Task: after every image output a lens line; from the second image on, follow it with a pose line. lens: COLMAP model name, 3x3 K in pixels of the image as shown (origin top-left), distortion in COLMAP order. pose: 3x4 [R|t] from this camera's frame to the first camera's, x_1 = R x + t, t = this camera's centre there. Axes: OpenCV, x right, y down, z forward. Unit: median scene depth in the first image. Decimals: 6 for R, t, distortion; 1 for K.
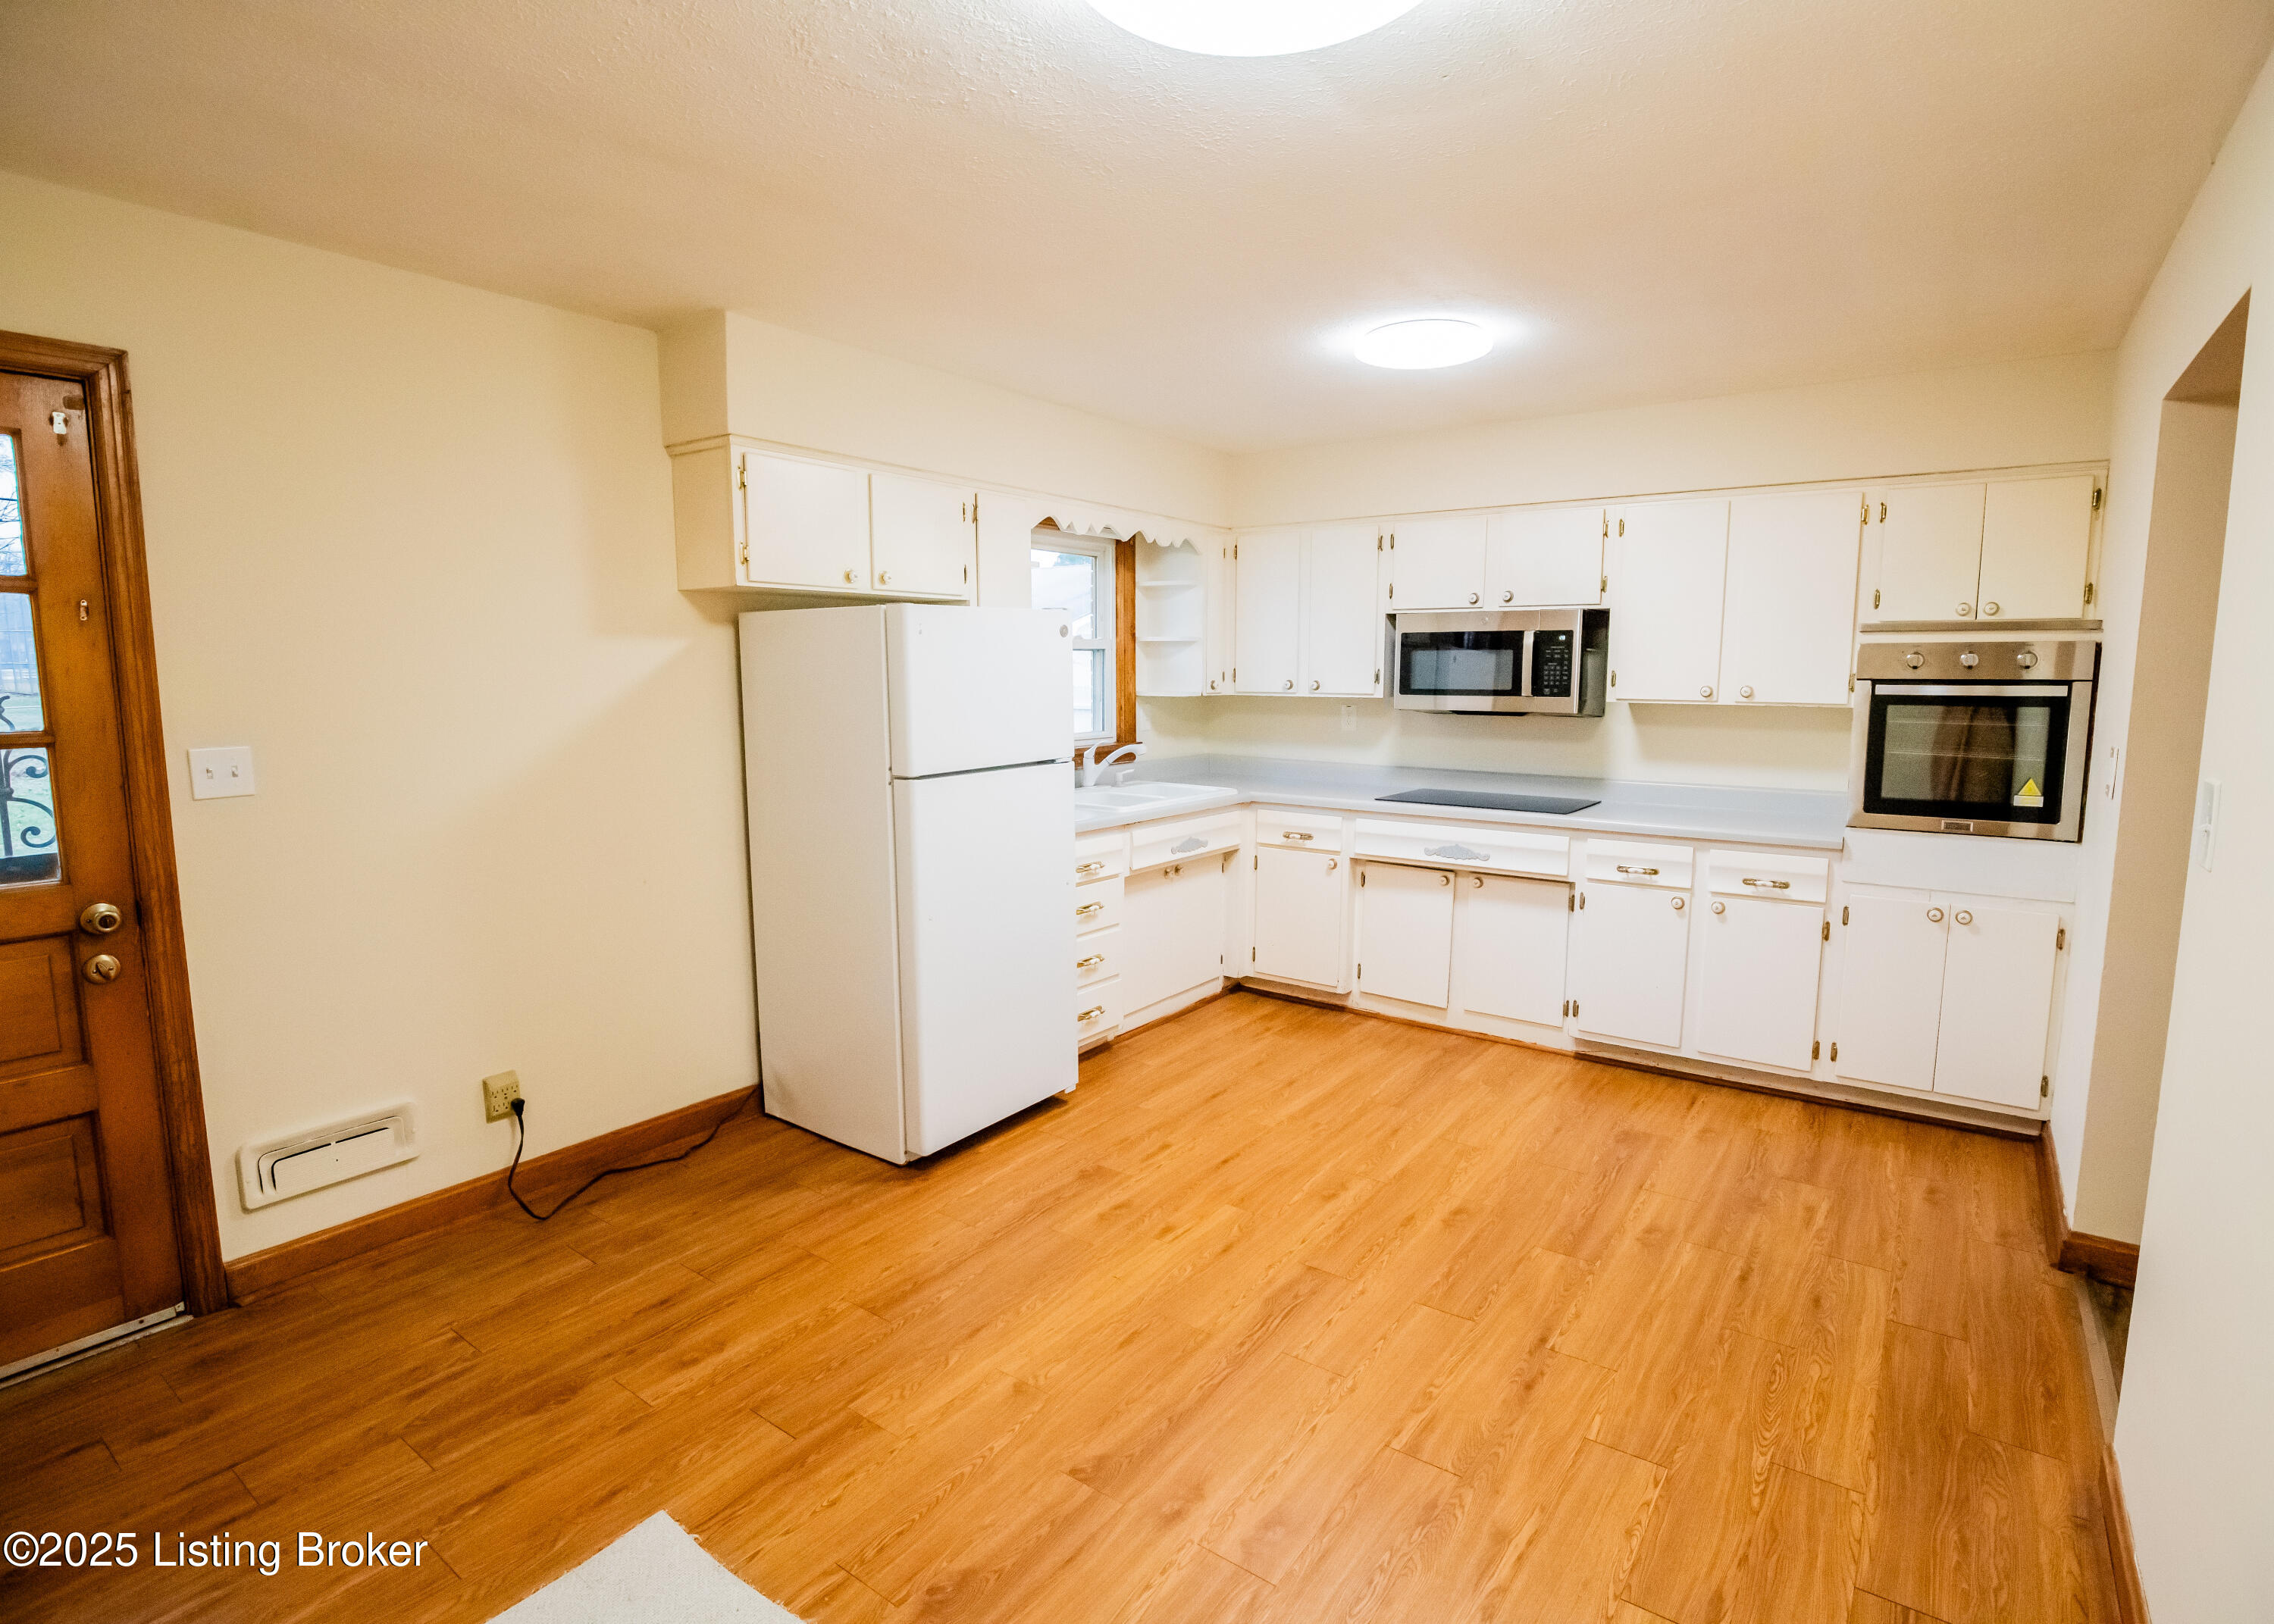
lens RADIAL K [[1126.4, 0, 1141.8], [0, 1126.4, 806.6], [0, 0, 1]] dist [-0.035176, 0.005975]
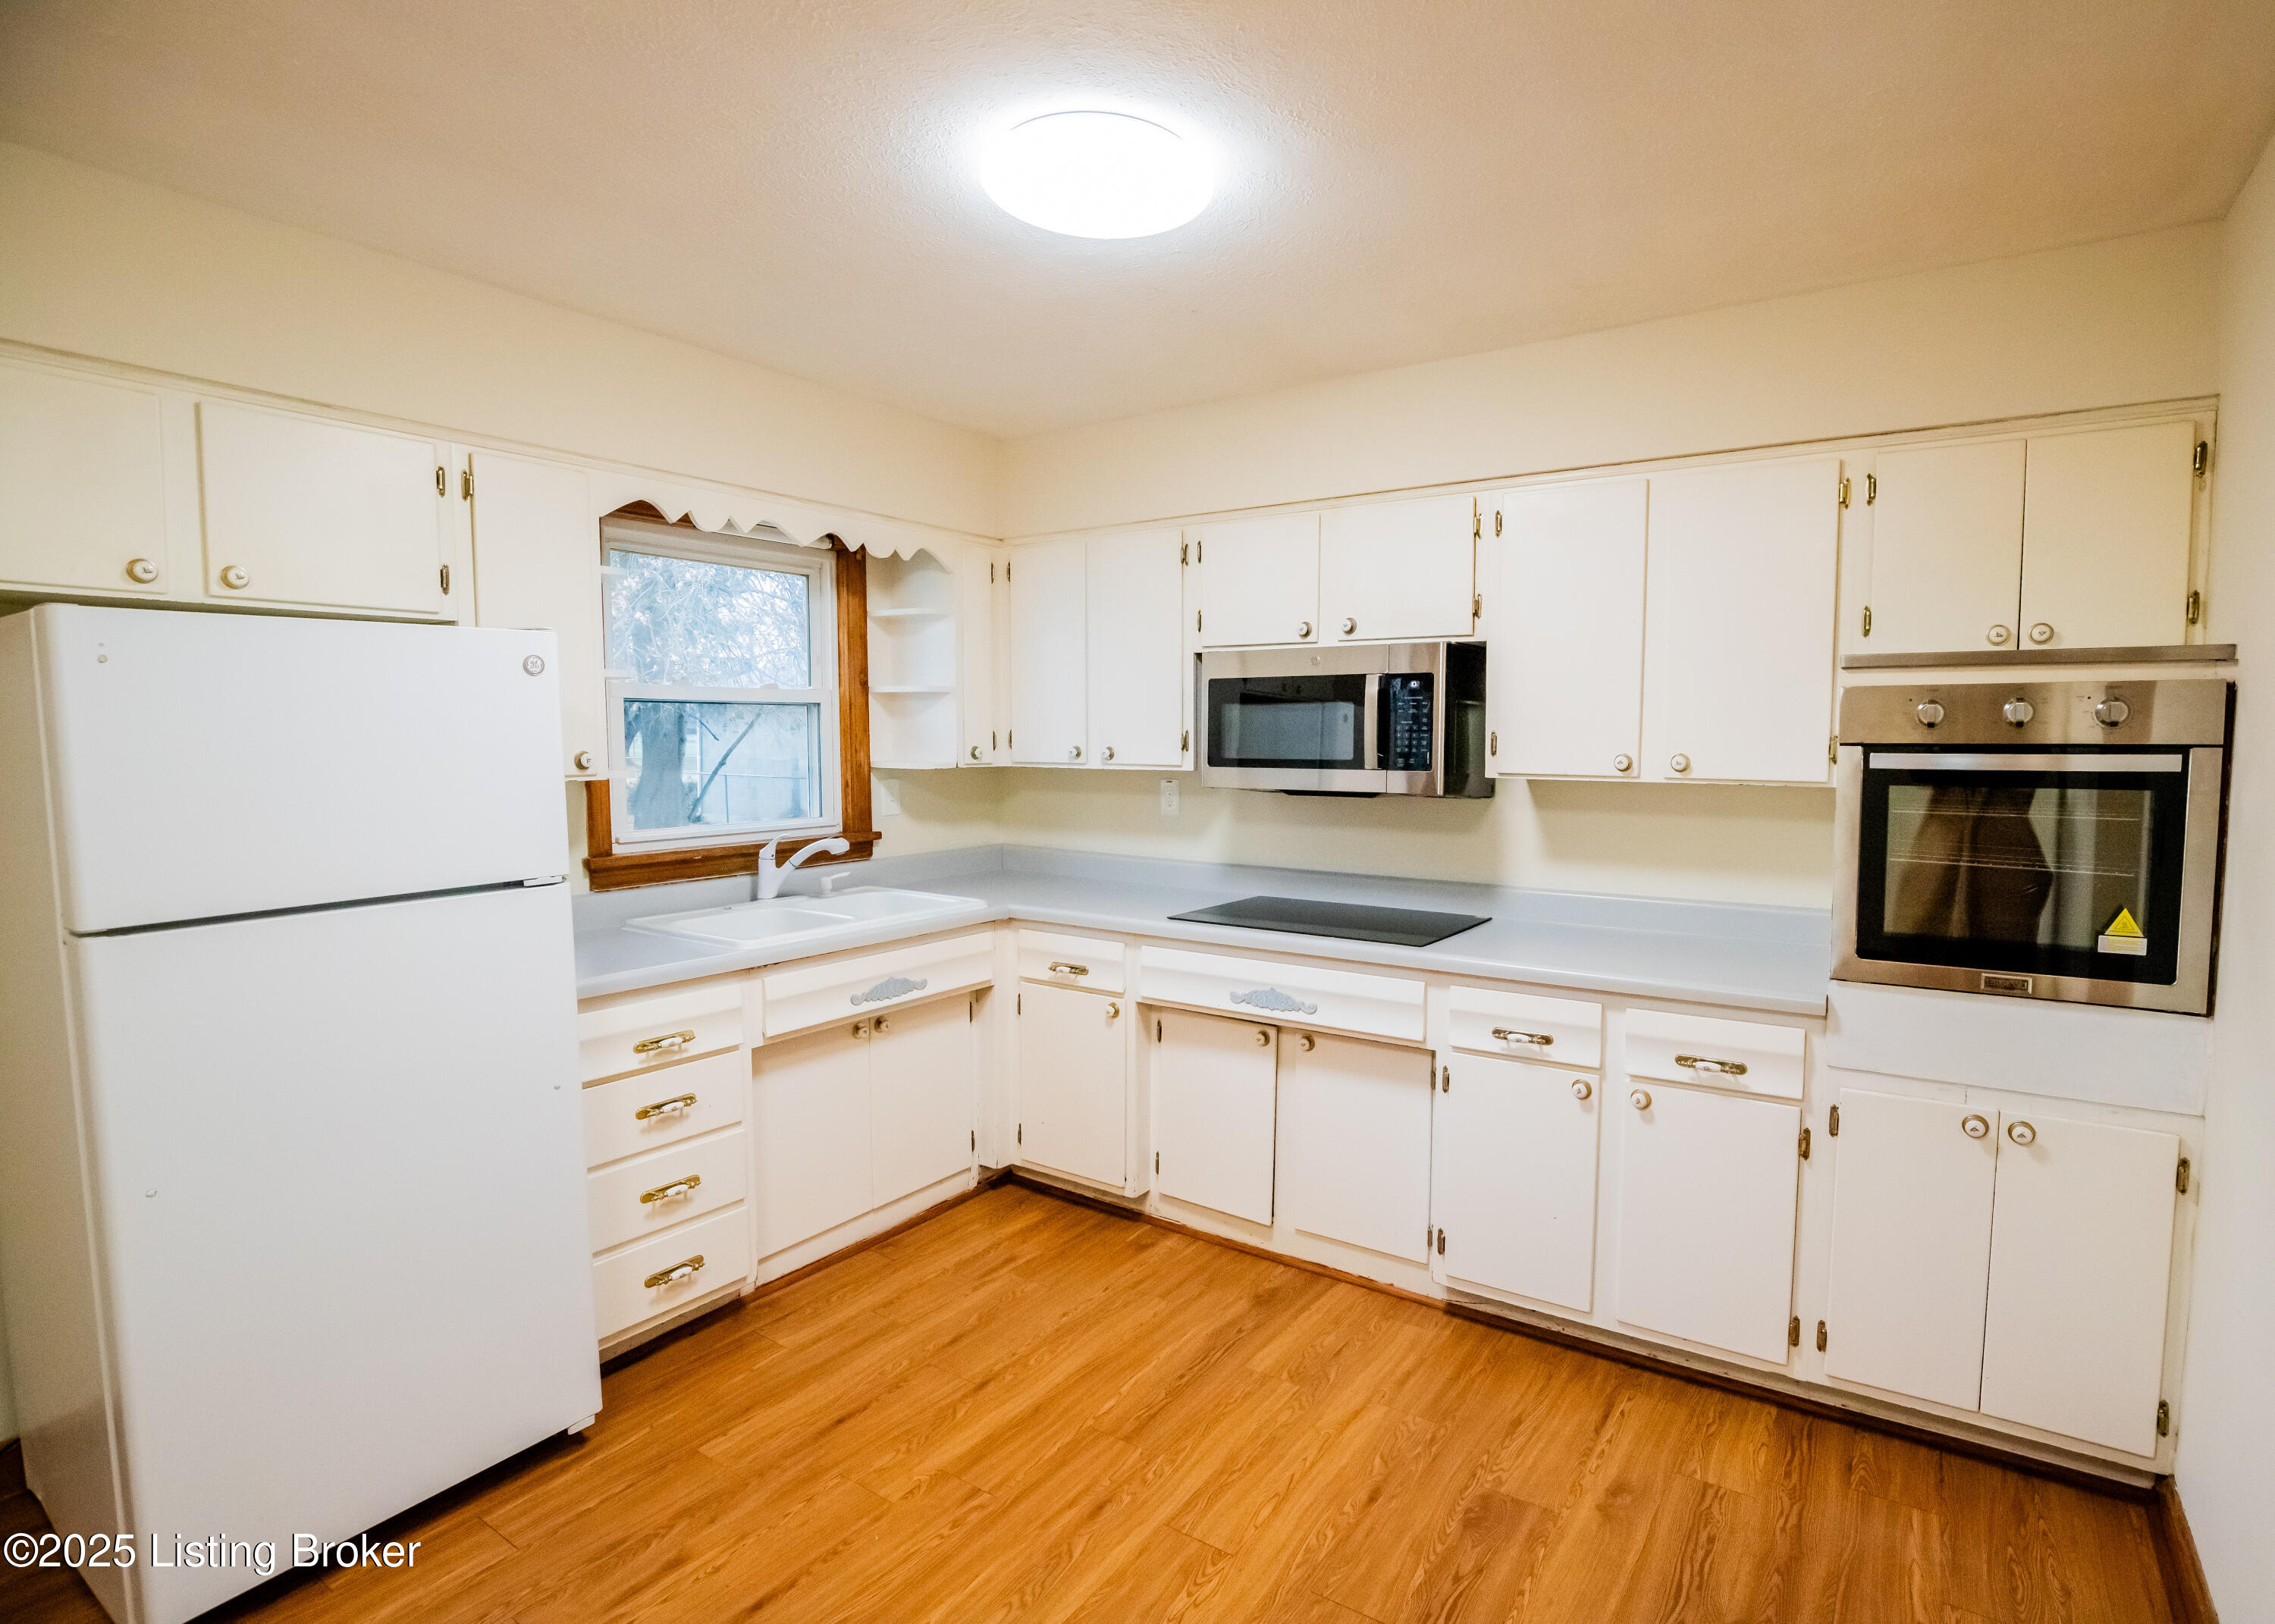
lens RADIAL K [[1140.7, 0, 1212.8], [0, 1140.7, 814.2], [0, 0, 1]] dist [-0.028859, 0.002072]
pose [[0.998311, -0.003333, 0.057992, 0.212398], [0.006278, 0.998696, -0.050668, -0.037774], [-0.057748, 0.050946, 0.997030, 0.323870]]
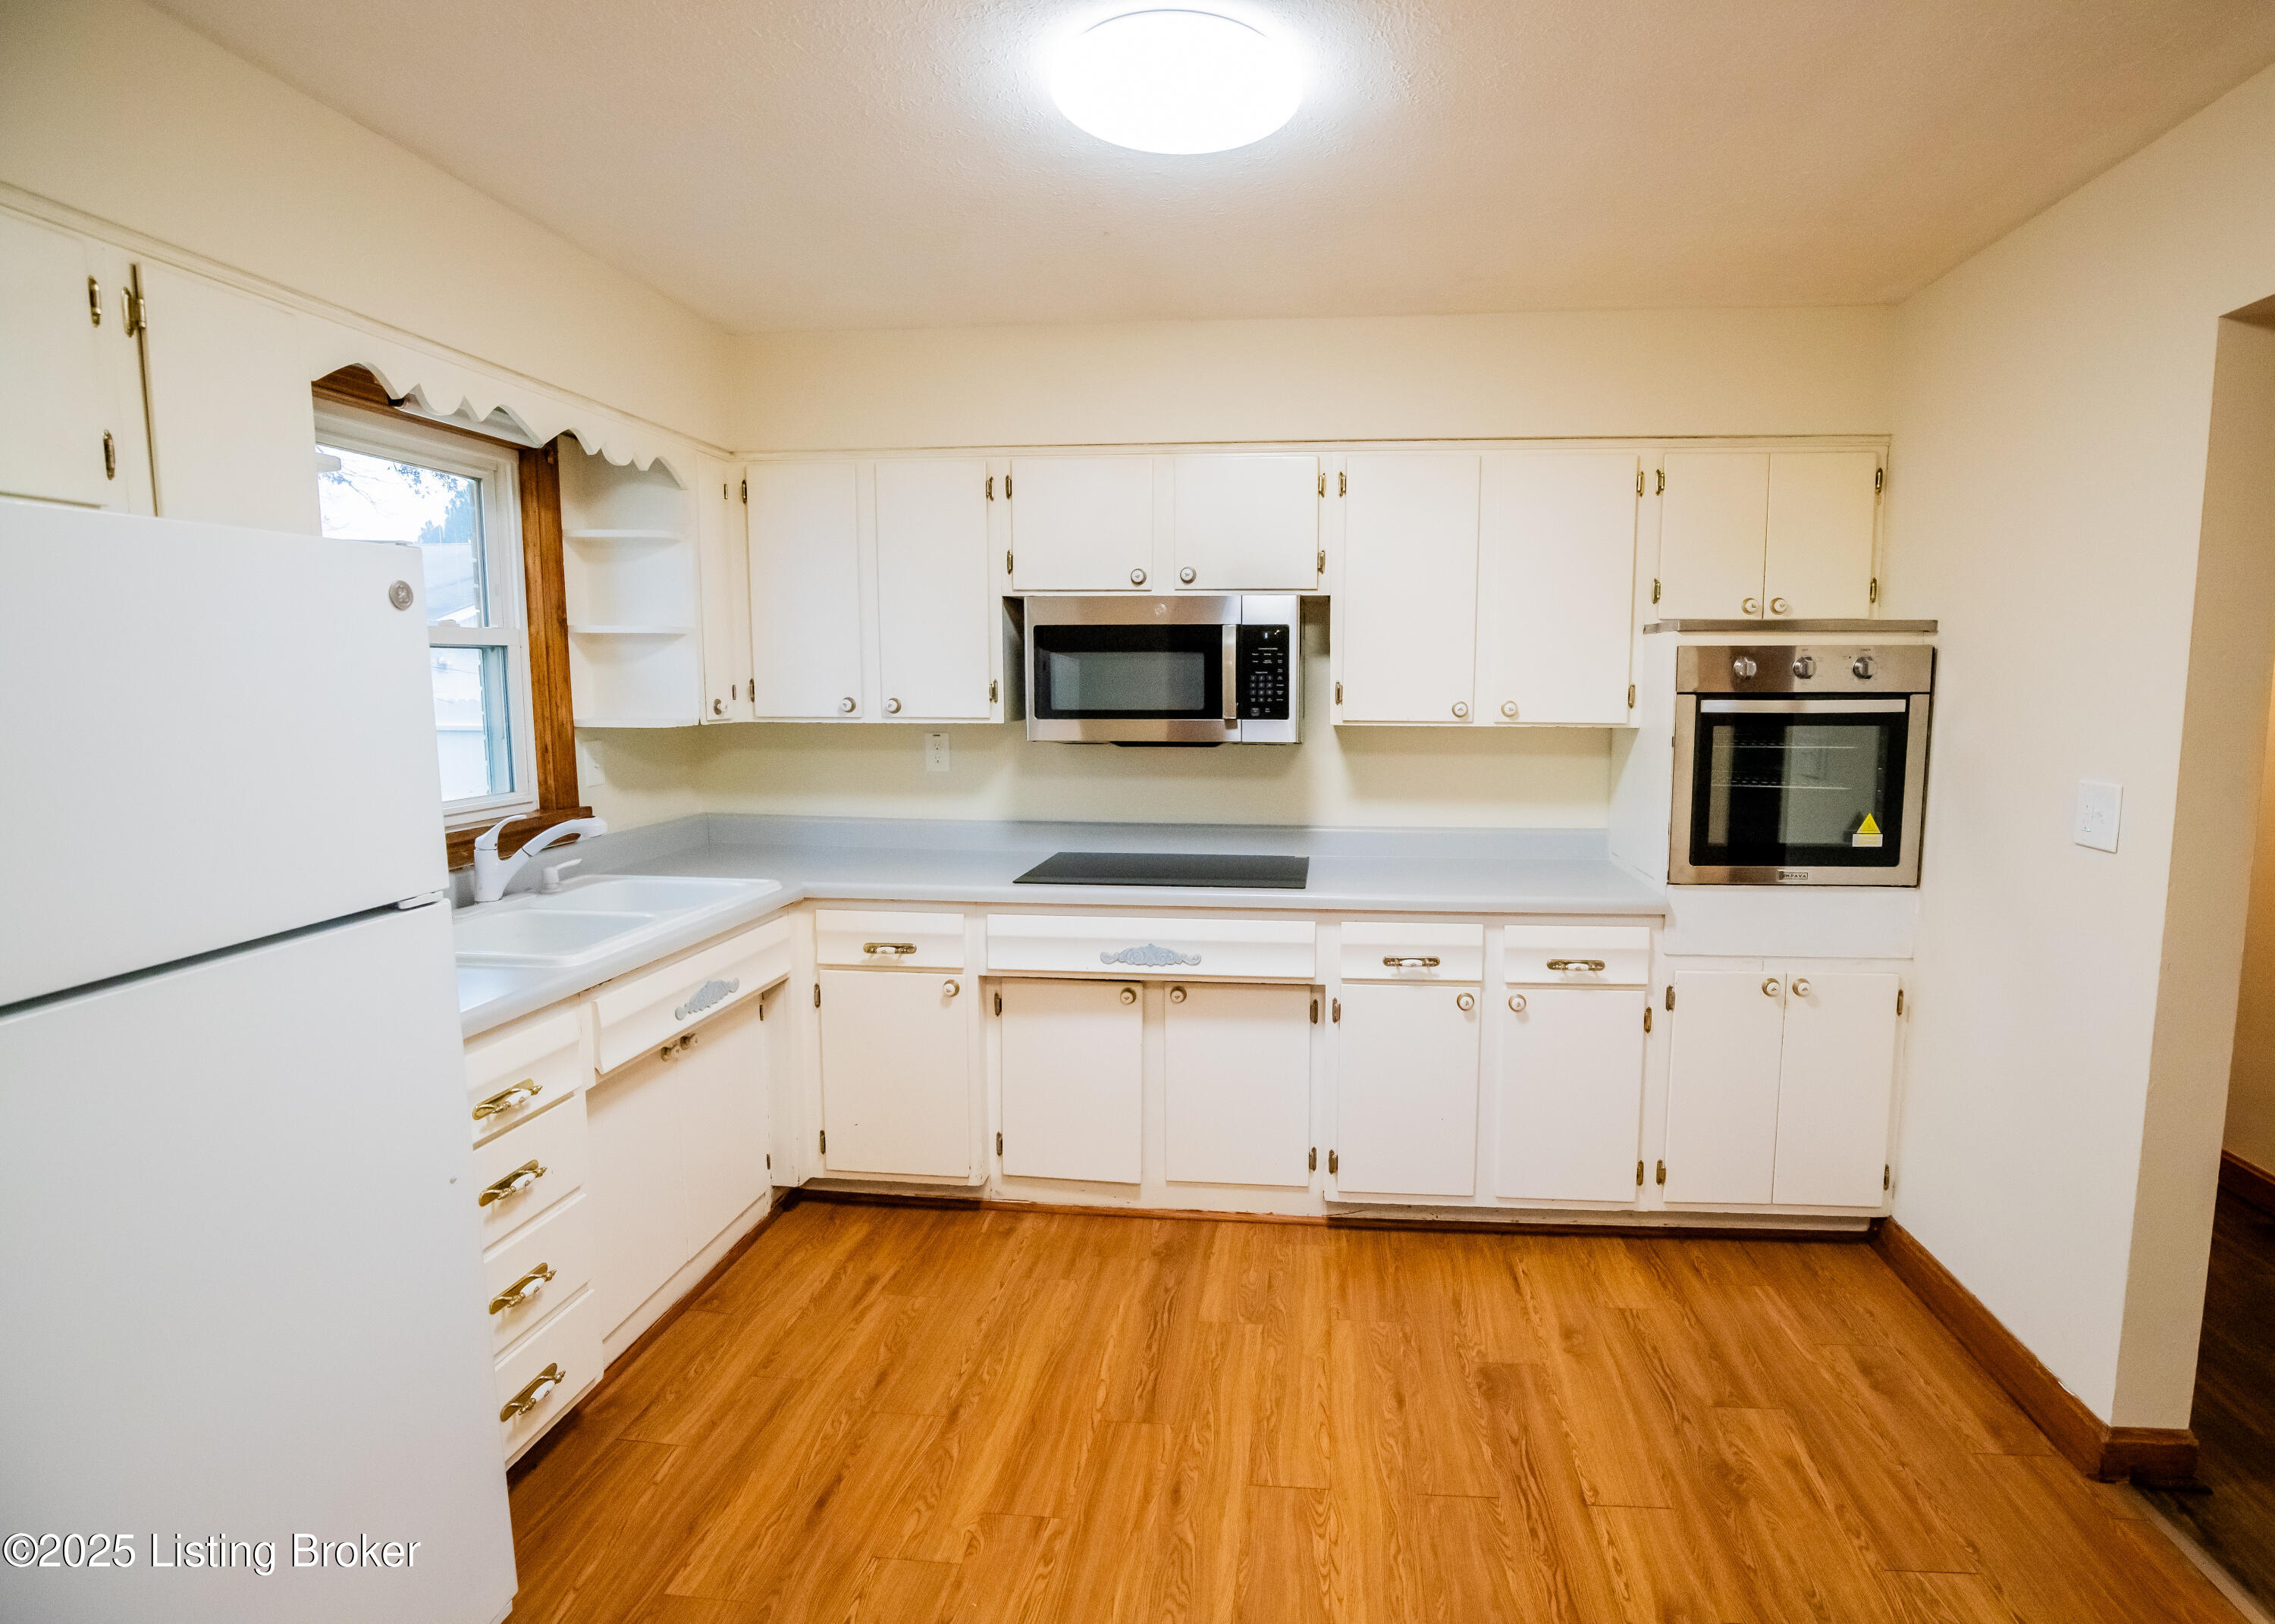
lens RADIAL K [[1148.4, 0, 1247.4], [0, 1148.4, 806.1], [0, 0, 1]] dist [-0.030363, 0.002027]
pose [[0.853013, -0.057542, 0.518707, -0.018774], [0.062688, 0.998004, 0.007622, -0.051068], [-0.518110, 0.026015, 0.854918, 0.401750]]
